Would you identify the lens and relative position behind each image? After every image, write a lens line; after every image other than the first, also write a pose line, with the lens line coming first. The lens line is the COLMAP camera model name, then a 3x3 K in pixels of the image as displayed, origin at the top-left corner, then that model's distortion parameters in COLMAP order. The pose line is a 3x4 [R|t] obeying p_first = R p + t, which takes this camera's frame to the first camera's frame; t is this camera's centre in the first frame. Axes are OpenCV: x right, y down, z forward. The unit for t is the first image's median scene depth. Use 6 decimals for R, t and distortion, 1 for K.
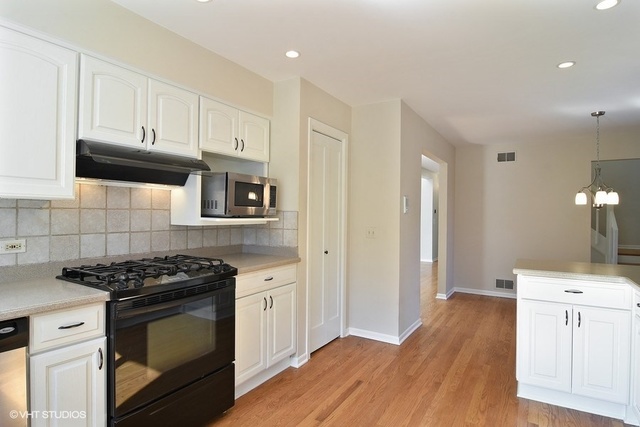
lens RADIAL K [[341.9, 0, 320.0], [0, 341.9, 213.5], [0, 0, 1]] dist [-0.004968, -0.000778]
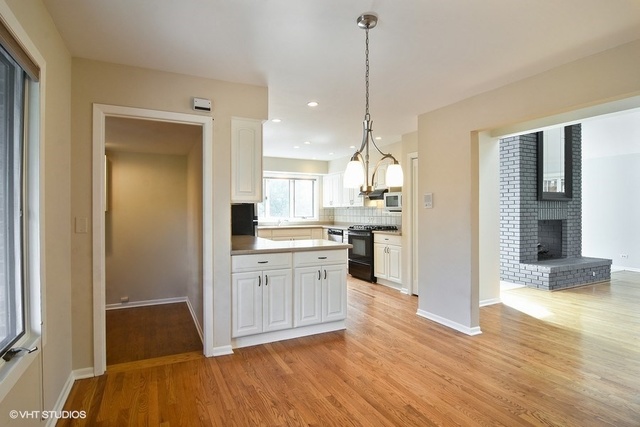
lens RADIAL K [[341.9, 0, 320.0], [0, 341.9, 213.5], [0, 0, 1]] dist [-0.004968, -0.000778]
pose [[-0.528586, -0.005007, -0.848865, 1.479300], [-0.002376, 0.999987, -0.004419, 0.030532], [0.848876, -0.000319, -0.528591, 1.374907]]
